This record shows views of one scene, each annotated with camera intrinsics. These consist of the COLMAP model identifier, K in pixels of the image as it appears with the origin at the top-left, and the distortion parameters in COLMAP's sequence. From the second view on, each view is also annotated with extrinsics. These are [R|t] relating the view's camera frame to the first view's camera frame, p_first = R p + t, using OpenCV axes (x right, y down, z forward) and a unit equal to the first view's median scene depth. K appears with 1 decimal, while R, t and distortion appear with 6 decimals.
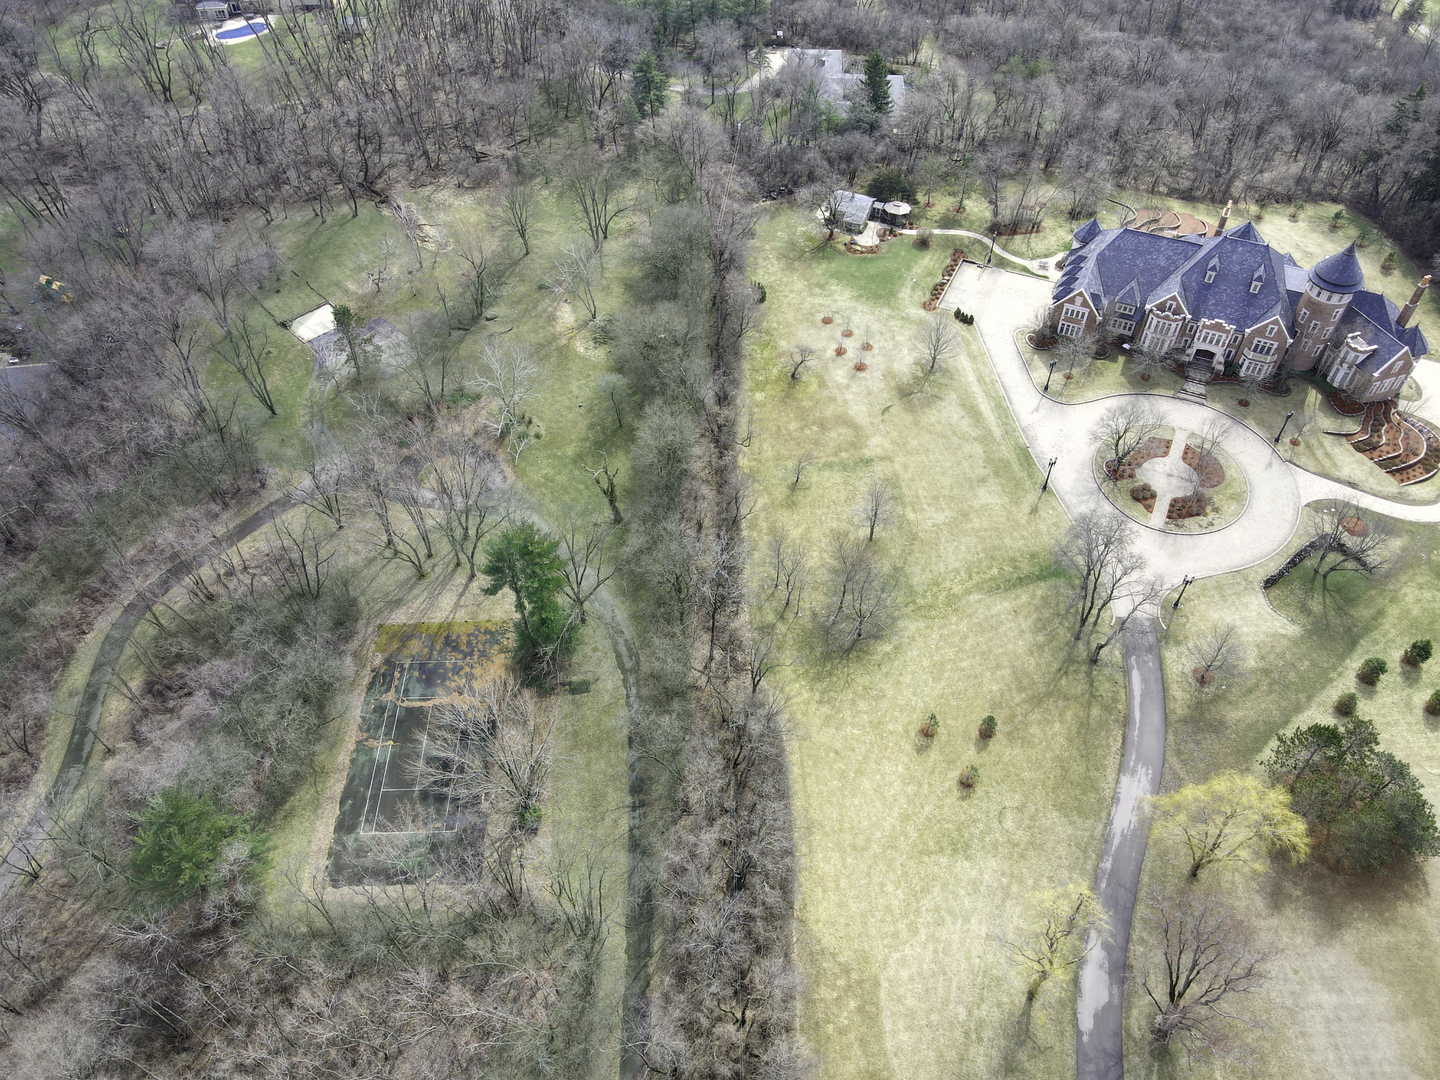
lens RADIAL K [[1042.1, 0, 720.0], [0, 1042.1, 540.0], [0, 0, 1]] dist [-0.004946, 0.026236]
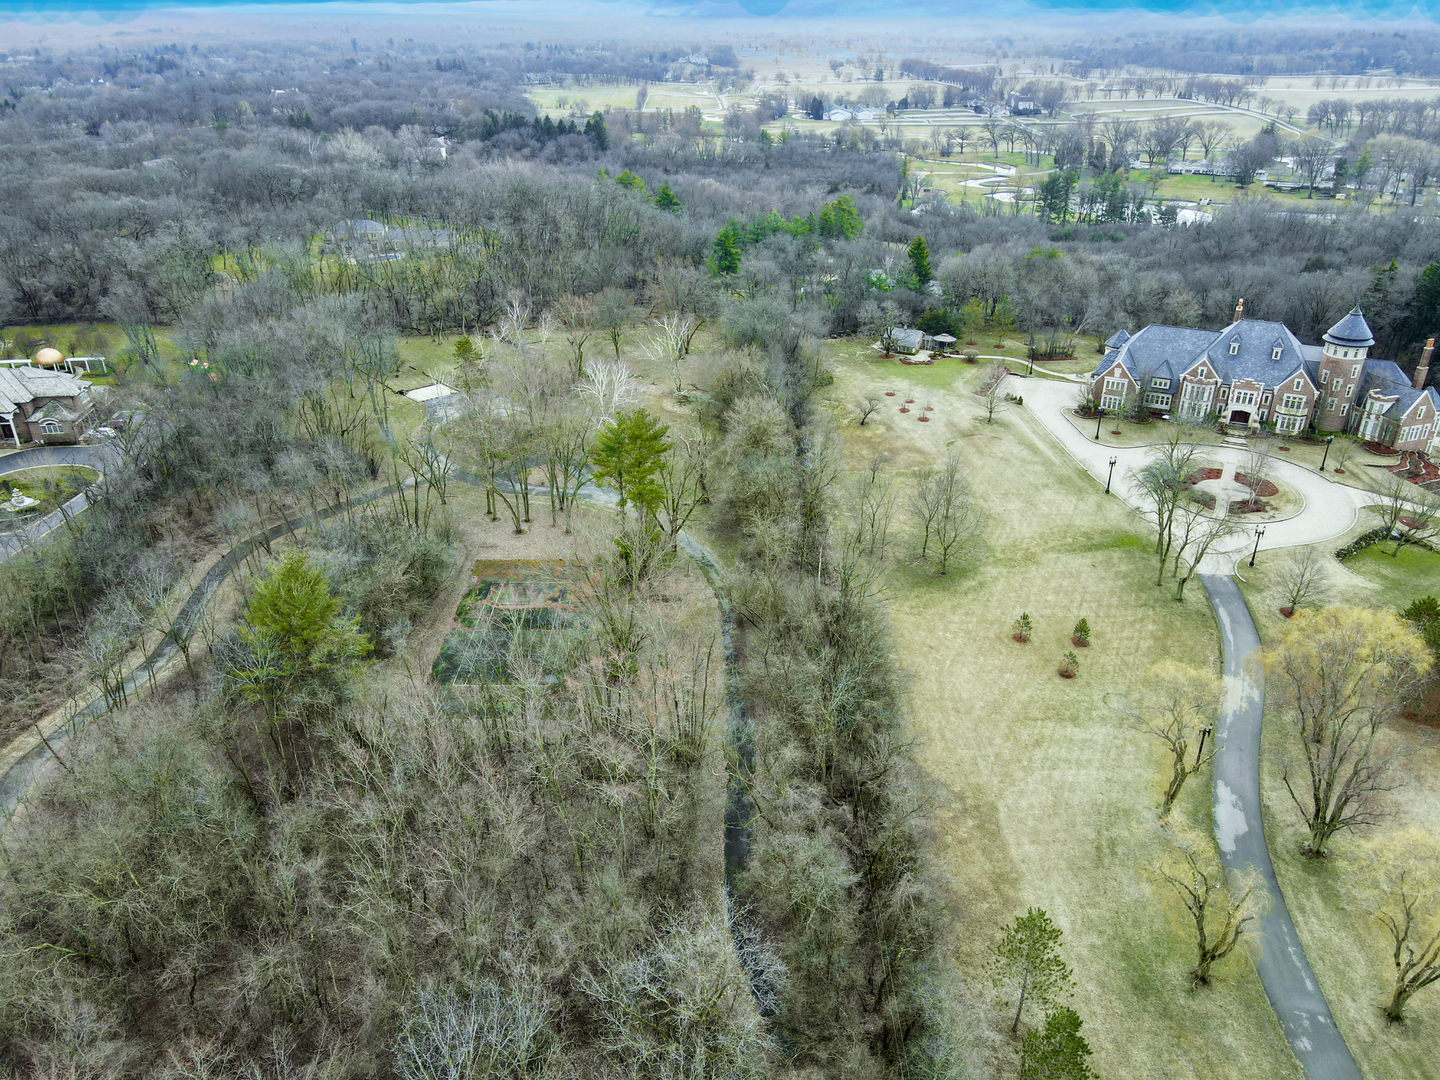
lens RADIAL K [[1042.1, 0, 720.0], [0, 1042.1, 540.0], [0, 0, 1]] dist [-0.004946, 0.026236]
pose [[0.999535, 0.020636, -0.022444, -0.053770], [-0.027444, 0.929652, -0.367414, 0.373628], [0.013283, 0.367859, 0.929787, 0.027525]]
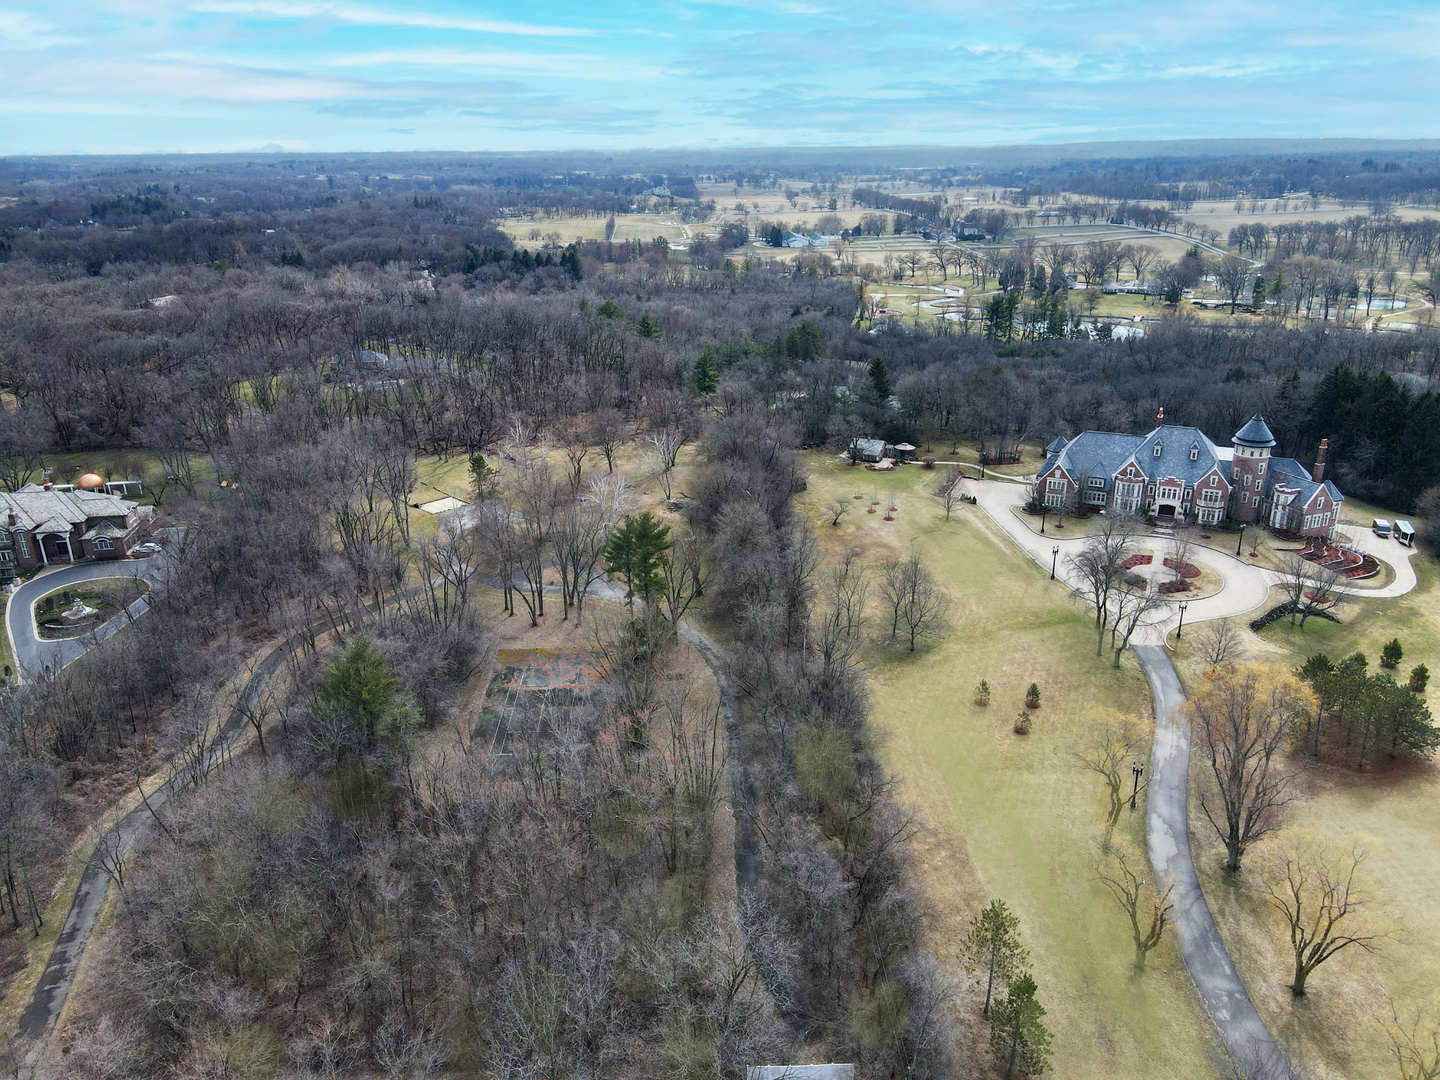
lens RADIAL K [[1042.1, 0, 720.0], [0, 1042.1, 540.0], [0, 0, 1]] dist [-0.004946, 0.026236]
pose [[0.999965, -0.005597, 0.006195, -0.074509], [0.007834, 0.885594, -0.464393, 0.440928], [-0.002887, 0.464426, 0.885607, -0.077156]]
